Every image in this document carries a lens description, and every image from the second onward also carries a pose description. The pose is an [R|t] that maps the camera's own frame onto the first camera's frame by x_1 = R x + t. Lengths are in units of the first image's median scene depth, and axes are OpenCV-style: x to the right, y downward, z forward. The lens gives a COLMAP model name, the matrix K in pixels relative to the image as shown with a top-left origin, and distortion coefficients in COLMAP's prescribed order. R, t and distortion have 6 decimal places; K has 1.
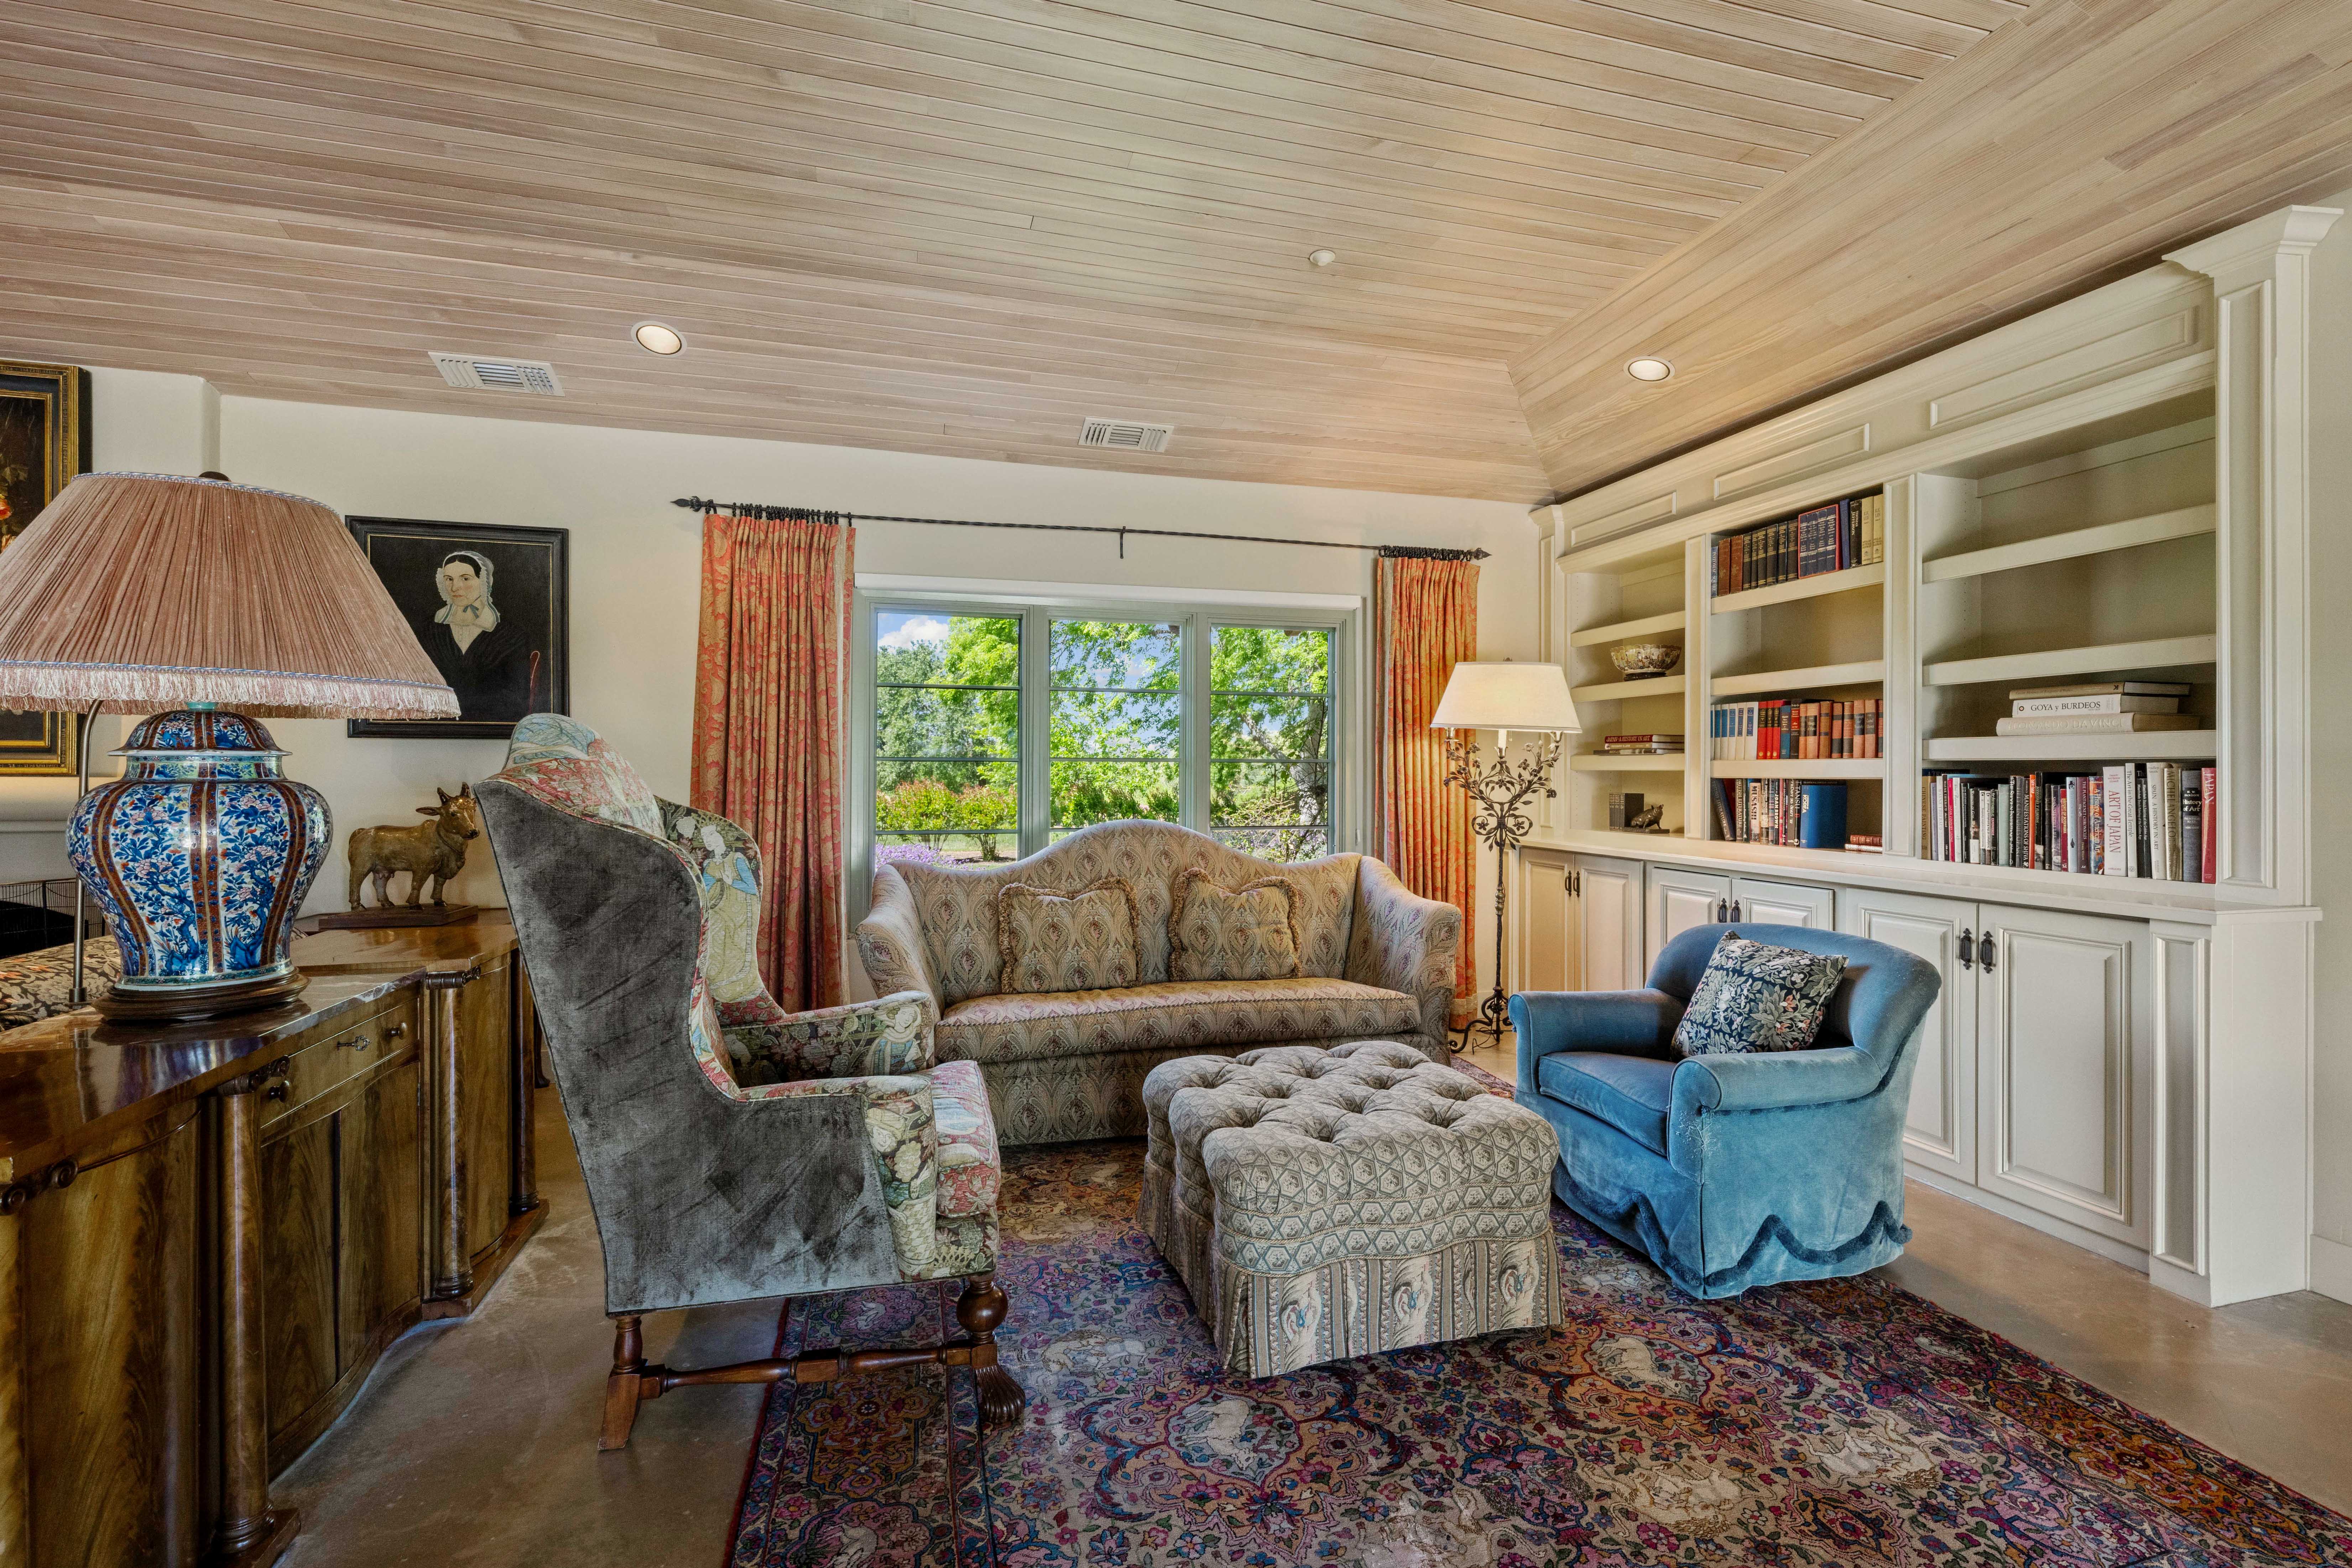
lens RADIAL K [[1023.1, 0, 1176.6], [0, 1023.1, 775.2], [0, 0, 1]] dist [-0.000323, -0.000122]
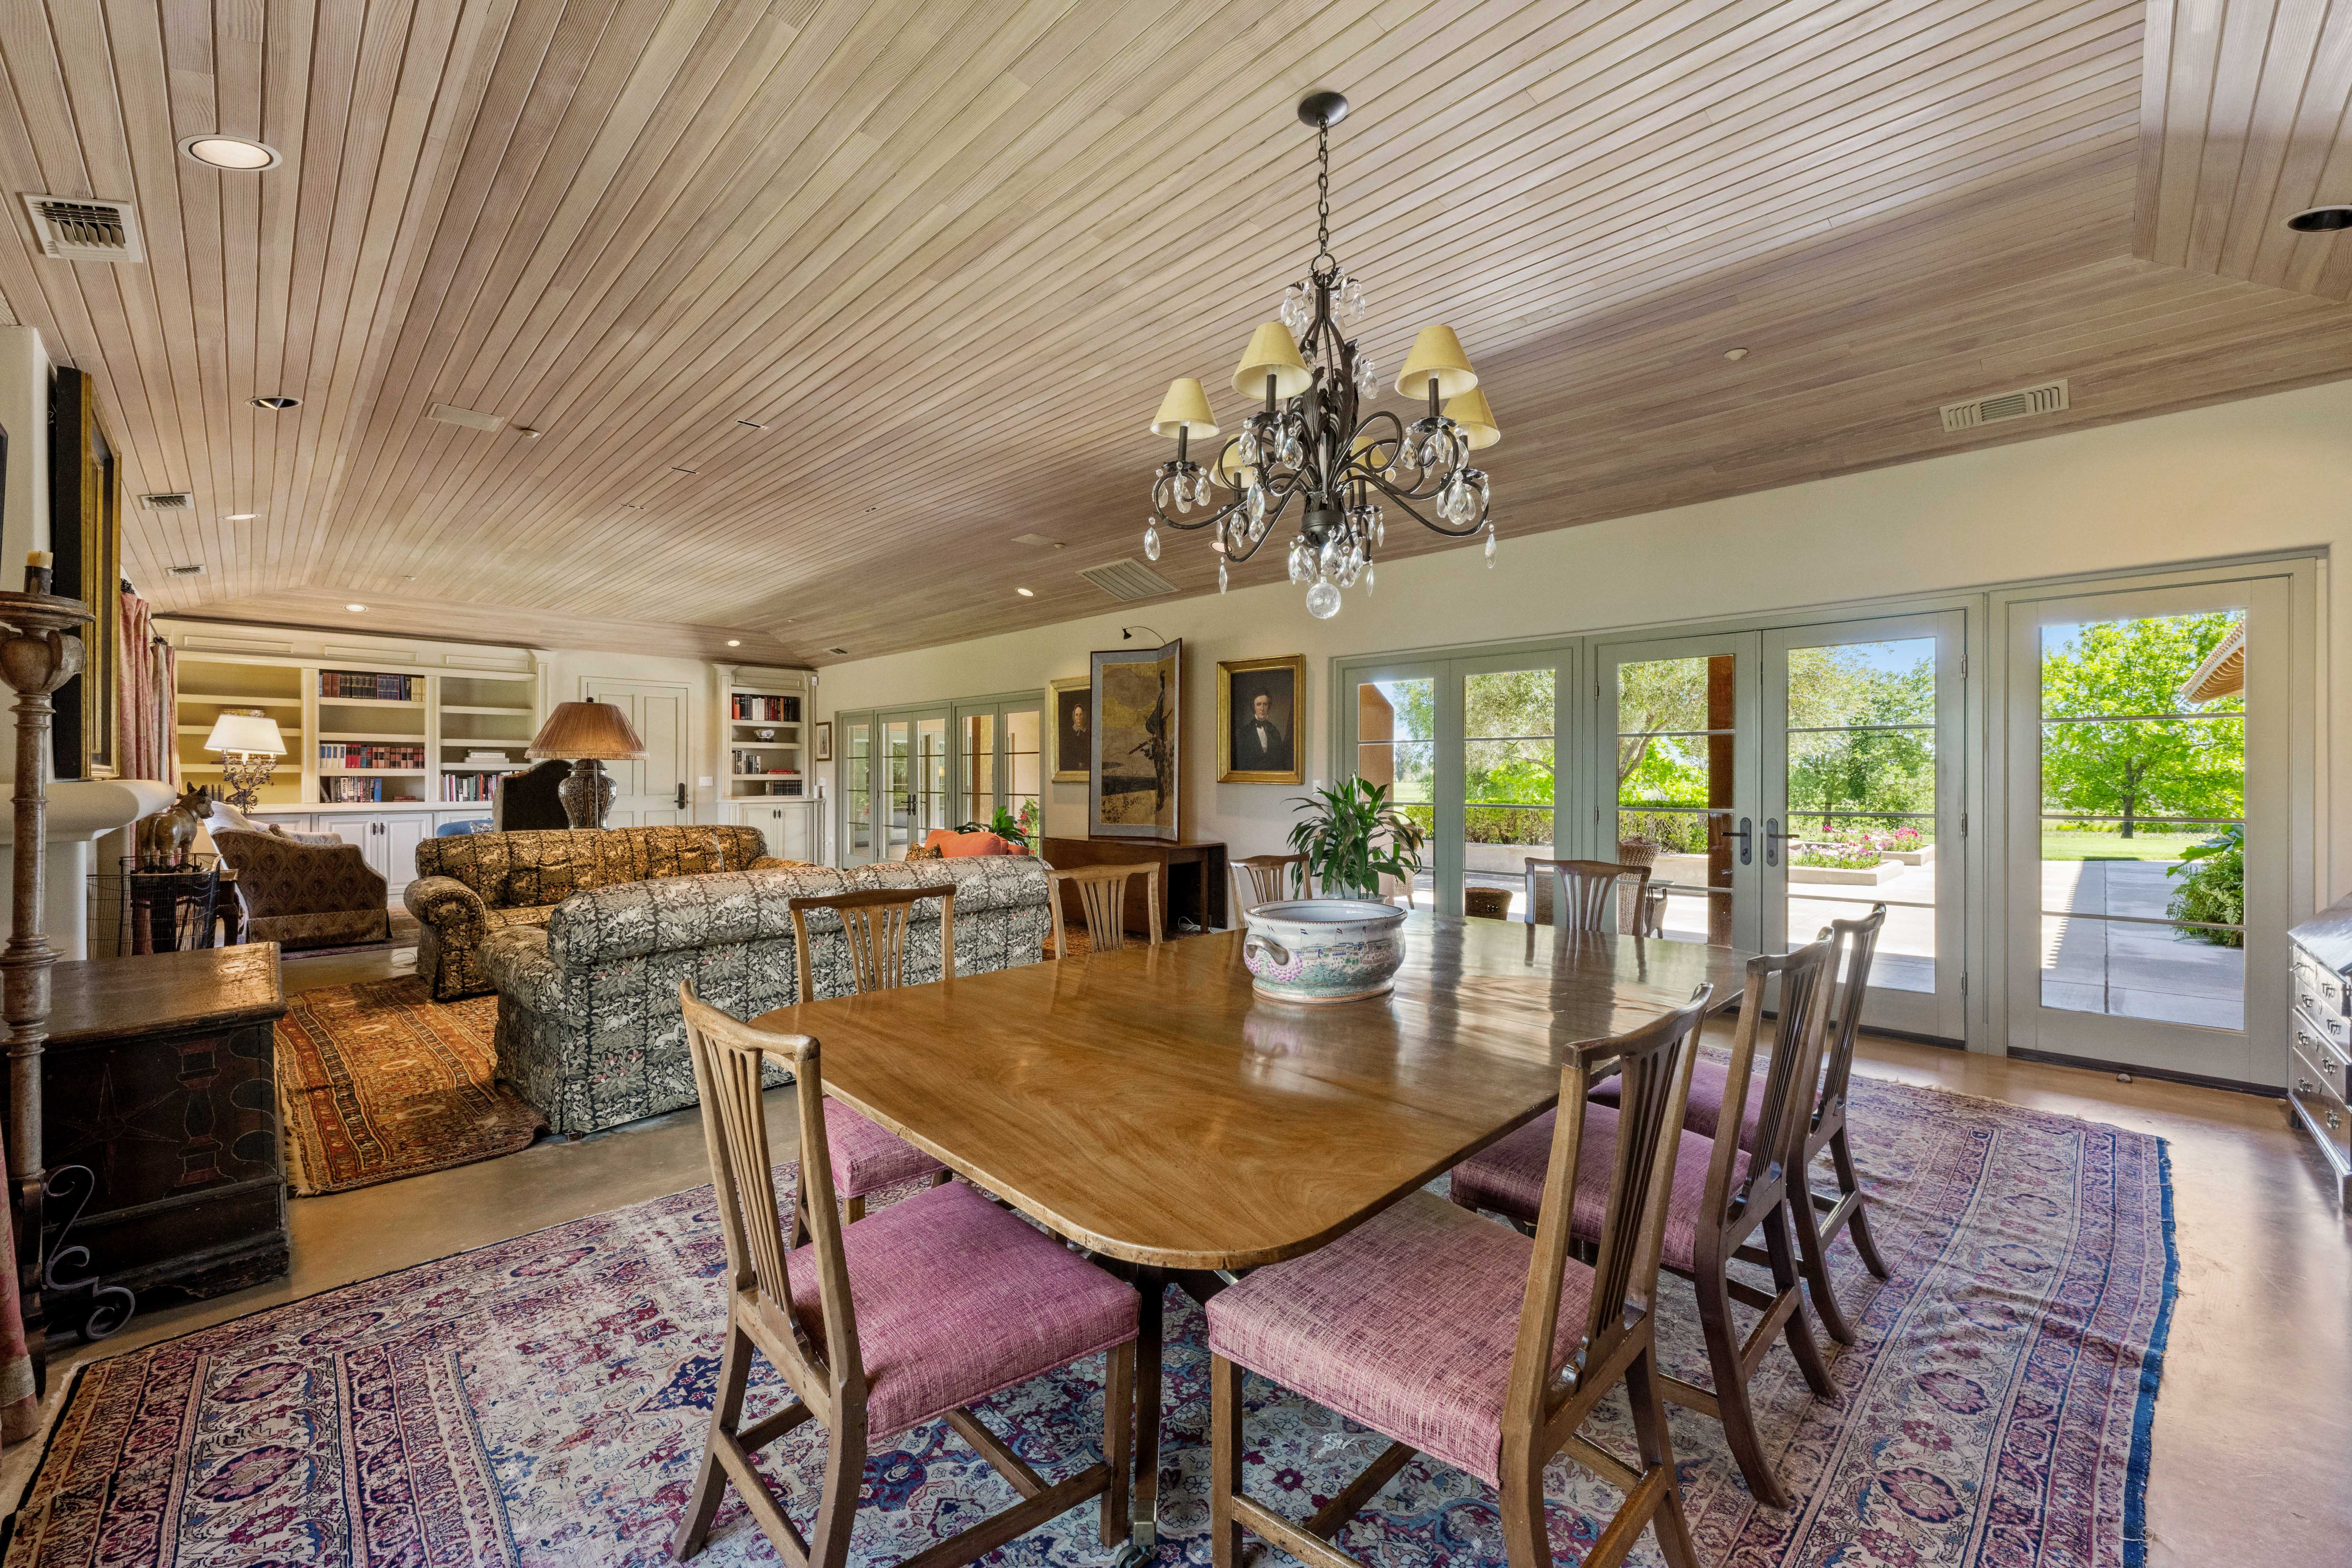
lens RADIAL K [[931.3, 0, 1182.7], [0, 931.3, 779.6], [0, 0, 1]] dist [0.001152, 0.000278]
pose [[-0.501811, -0.002509, 0.864974, -2.506644], [0.001173, 0.999993, 0.003582, 0.006894], [-0.864976, 0.002812, -0.501805, 0.422187]]
